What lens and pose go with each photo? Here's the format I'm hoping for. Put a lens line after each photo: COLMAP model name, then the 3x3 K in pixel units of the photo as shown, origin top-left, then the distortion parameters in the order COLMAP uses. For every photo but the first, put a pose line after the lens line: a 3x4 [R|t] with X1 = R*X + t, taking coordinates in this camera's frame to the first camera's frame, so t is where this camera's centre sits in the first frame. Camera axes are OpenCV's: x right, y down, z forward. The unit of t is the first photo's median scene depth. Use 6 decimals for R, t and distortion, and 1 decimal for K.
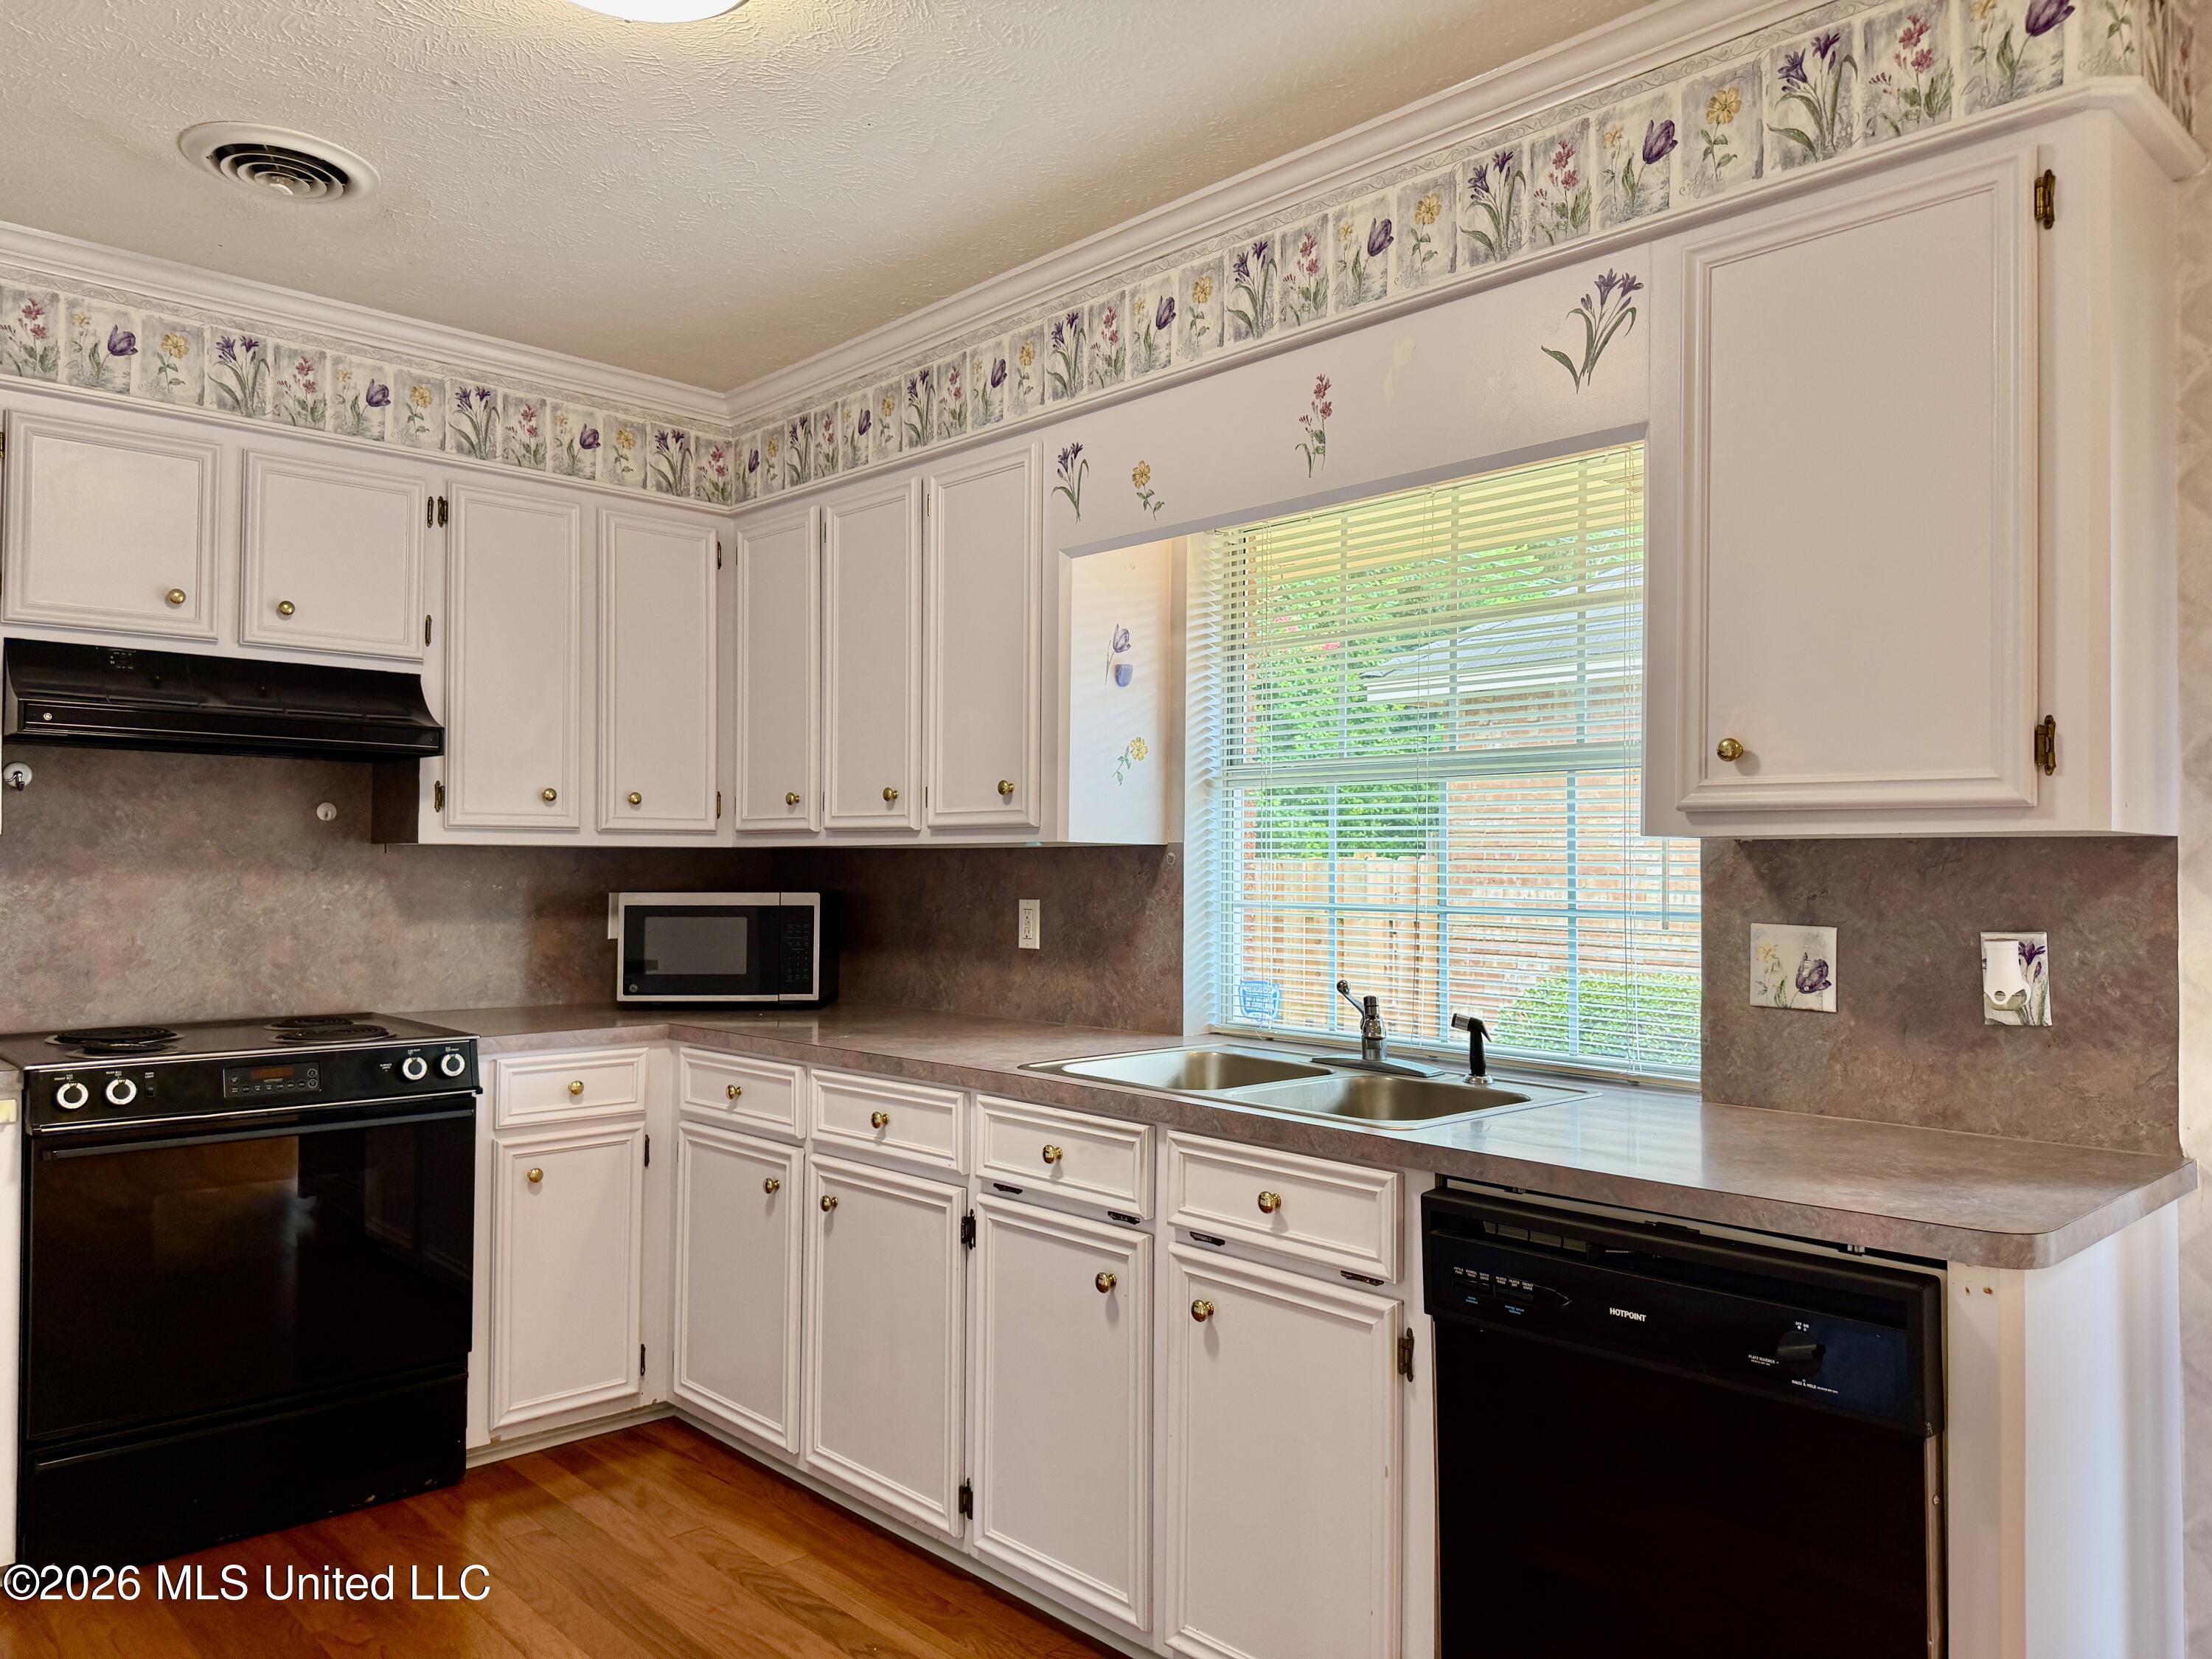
lens RADIAL K [[1556.5, 0, 1097.7], [0, 1556.5, 823.9], [0, 0, 1]] dist [0.089406, -0.093236]
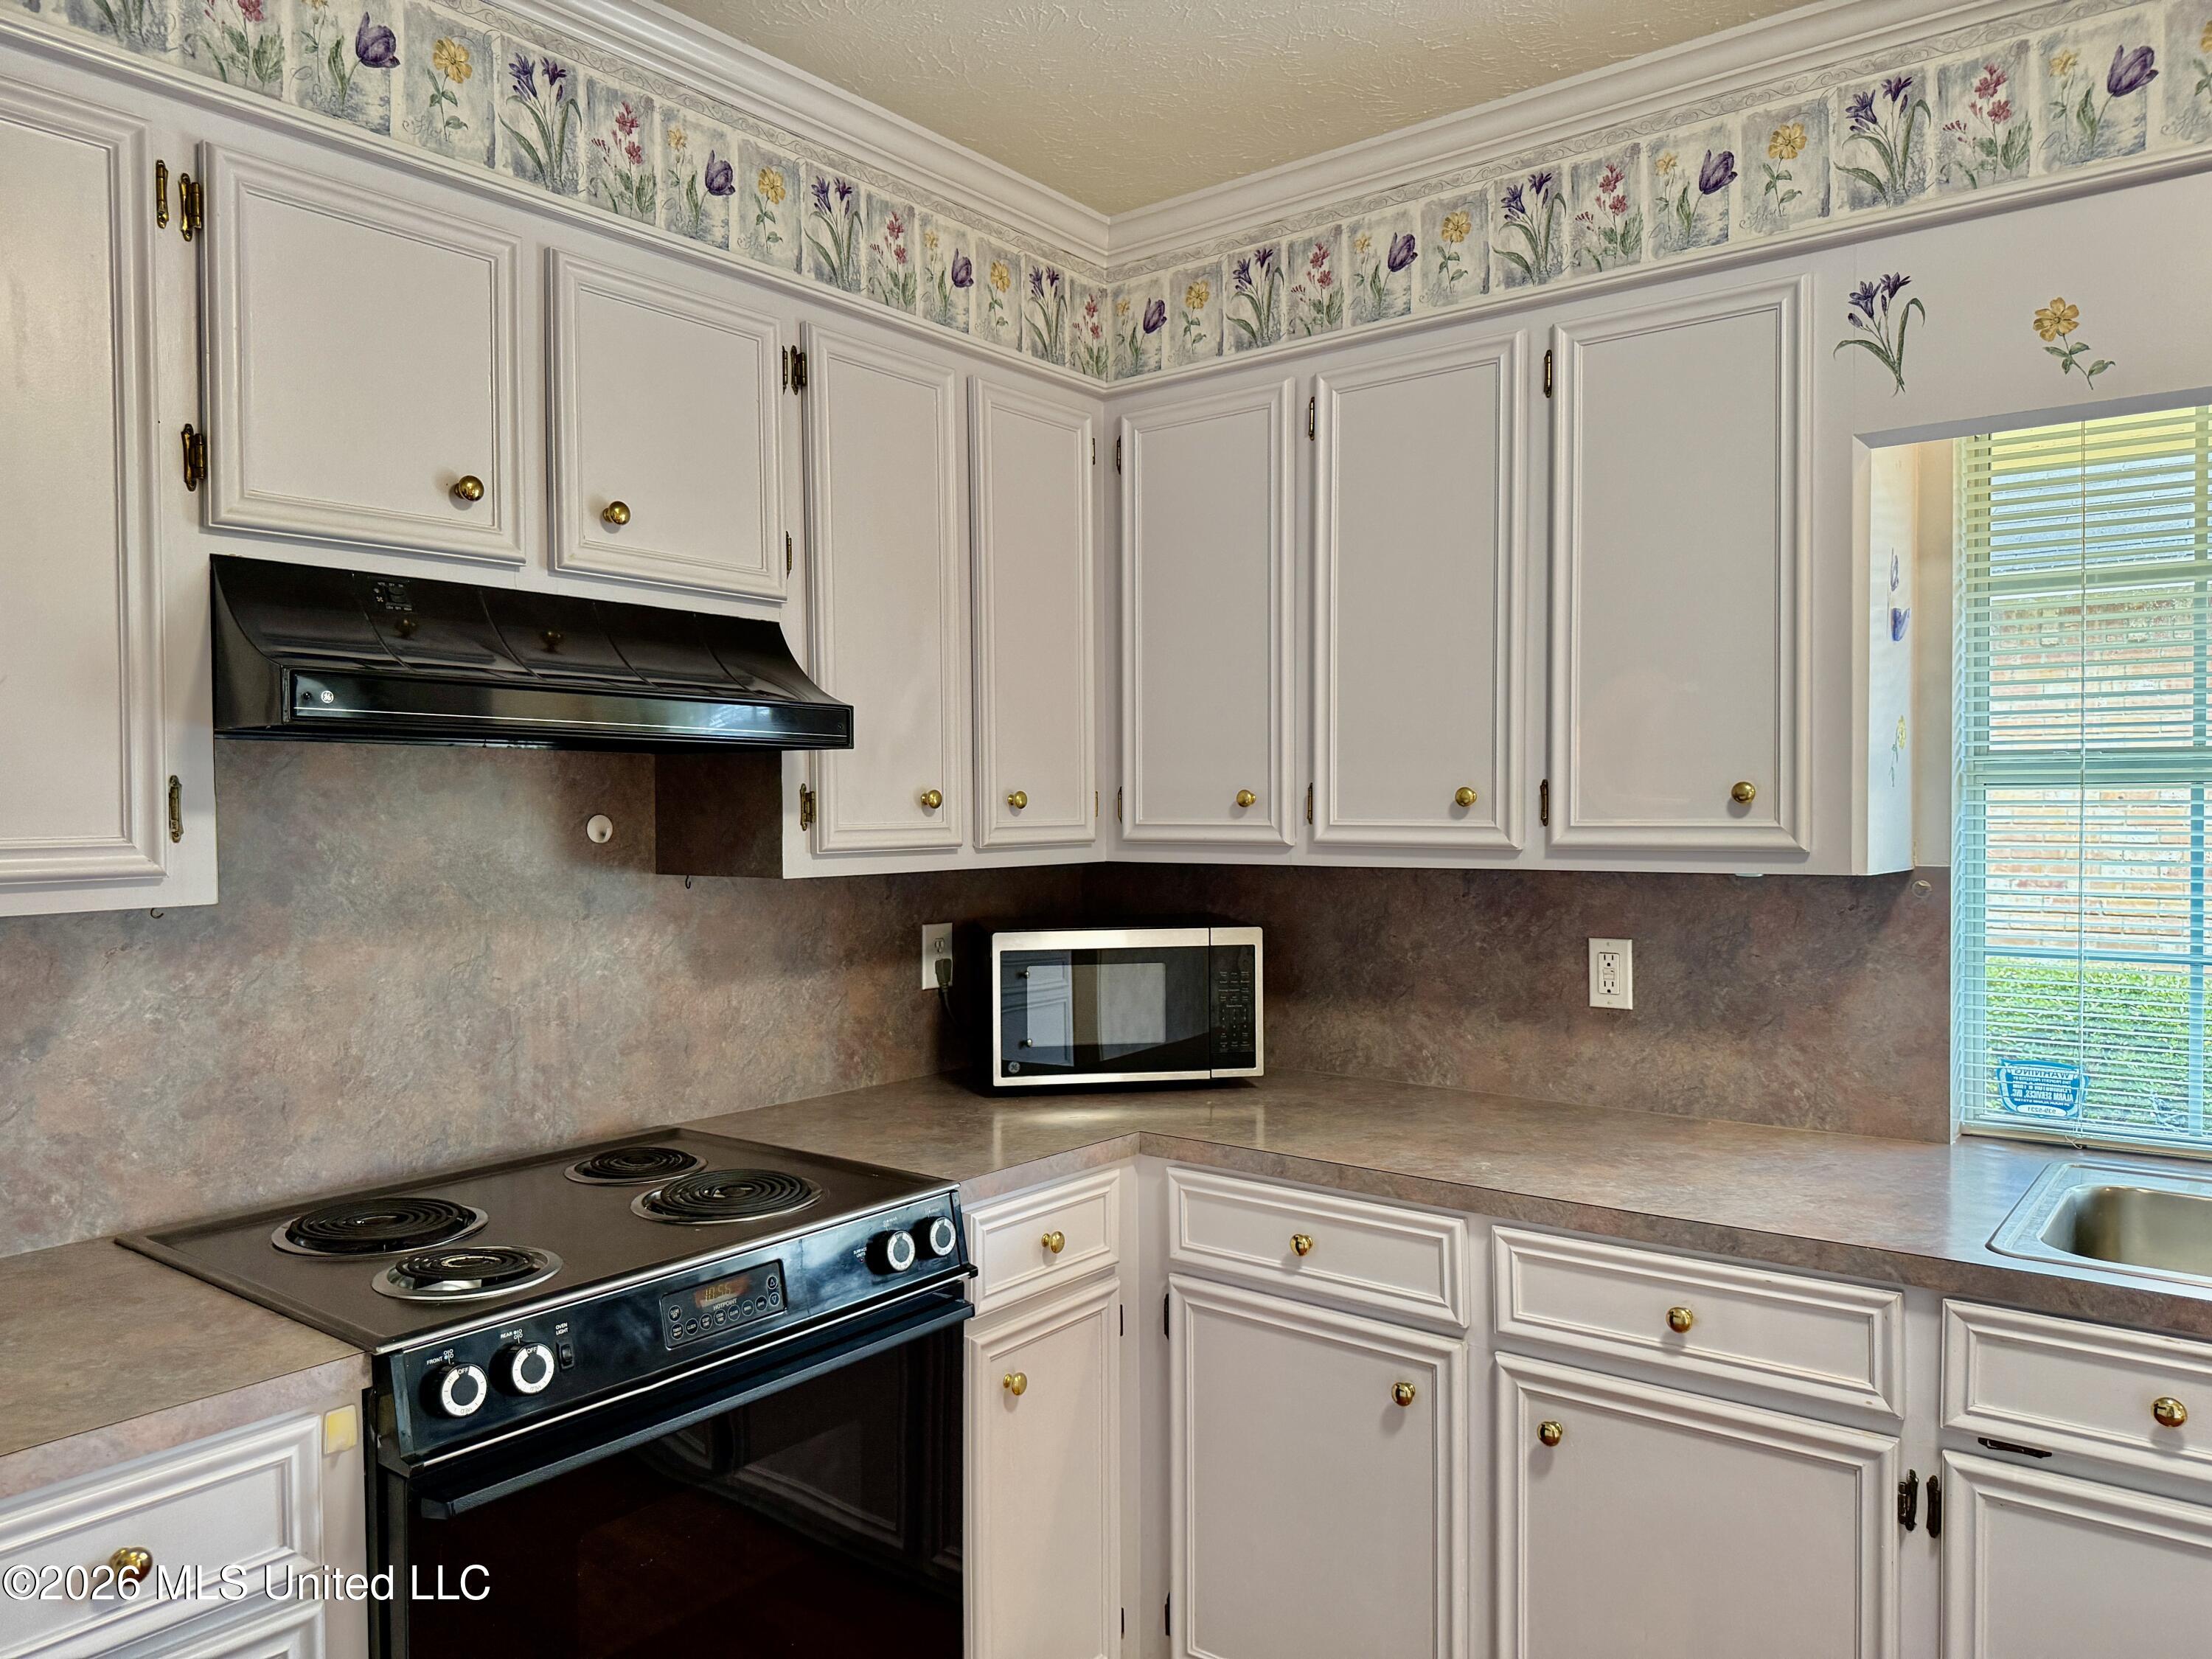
lens RADIAL K [[1544.4, 0, 1102.2], [0, 1544.4, 831.5], [0, 0, 1]] dist [0.035003, -0.049397]
pose [[0.987804, -0.014460, 0.155033, -0.412495], [0.007667, 0.998988, 0.044323, -0.036736], [-0.155517, -0.042593, 0.986915, 0.360760]]
